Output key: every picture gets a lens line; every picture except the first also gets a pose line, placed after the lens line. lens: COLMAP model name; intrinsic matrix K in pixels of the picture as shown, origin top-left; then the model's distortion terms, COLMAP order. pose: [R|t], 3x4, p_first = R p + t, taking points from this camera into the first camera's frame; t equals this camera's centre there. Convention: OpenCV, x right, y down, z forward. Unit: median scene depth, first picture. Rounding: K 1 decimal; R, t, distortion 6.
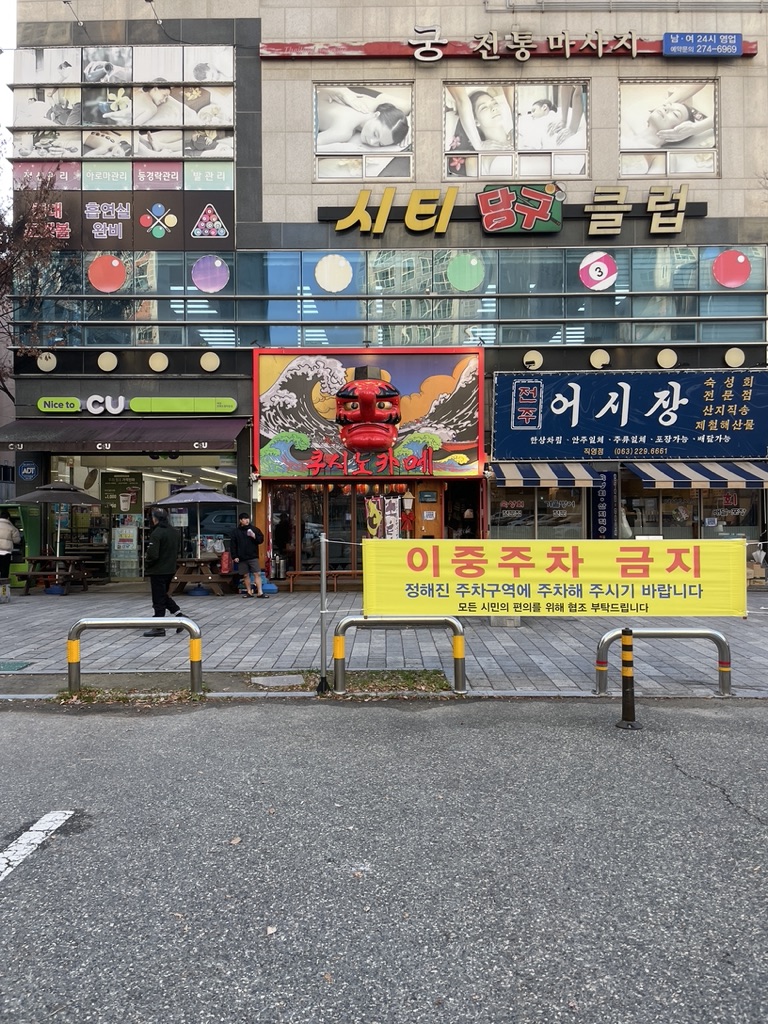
lens RADIAL K [[773.1, 0, 384.4], [0, 773.1, 508.7], [0, 0, 1]] dist [0.103256, -0.151912]
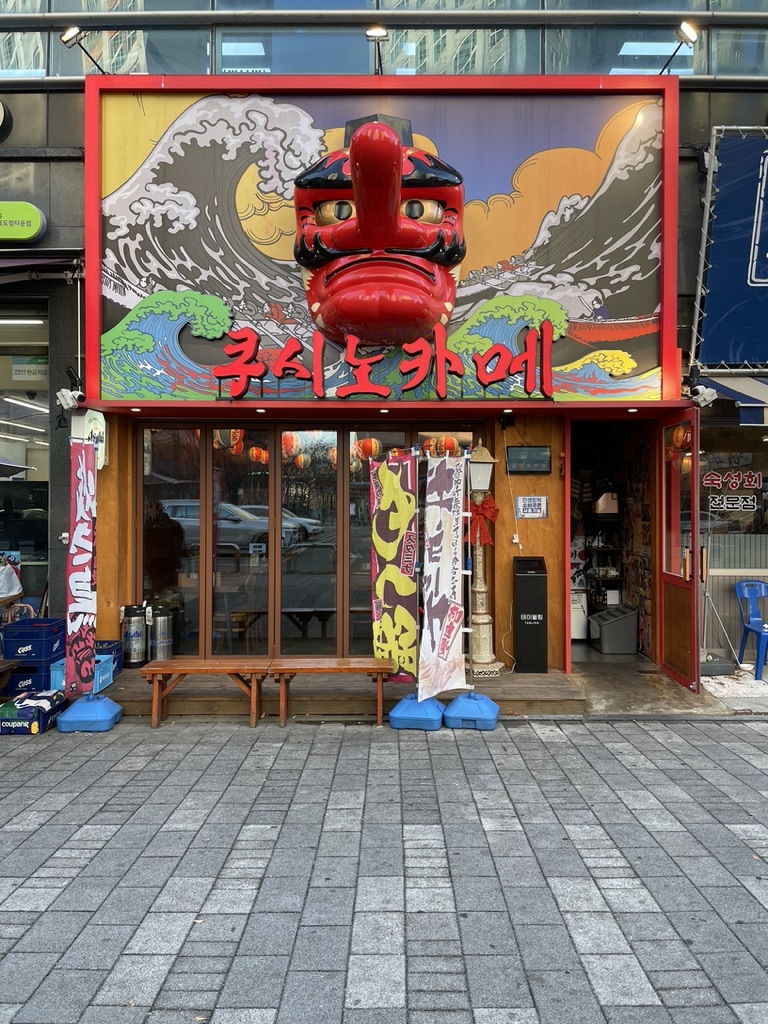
lens RADIAL K [[773.1, 0, 384.4], [0, 773.1, 508.7], [0, 0, 1]] dist [0.103256, -0.151912]
pose [[0.999924, 0.004887, -0.011340, -0.013188], [-0.004851, 0.999983, 0.003213, 0.008695], [0.011355, -0.003157, 0.999931, 0.604926]]
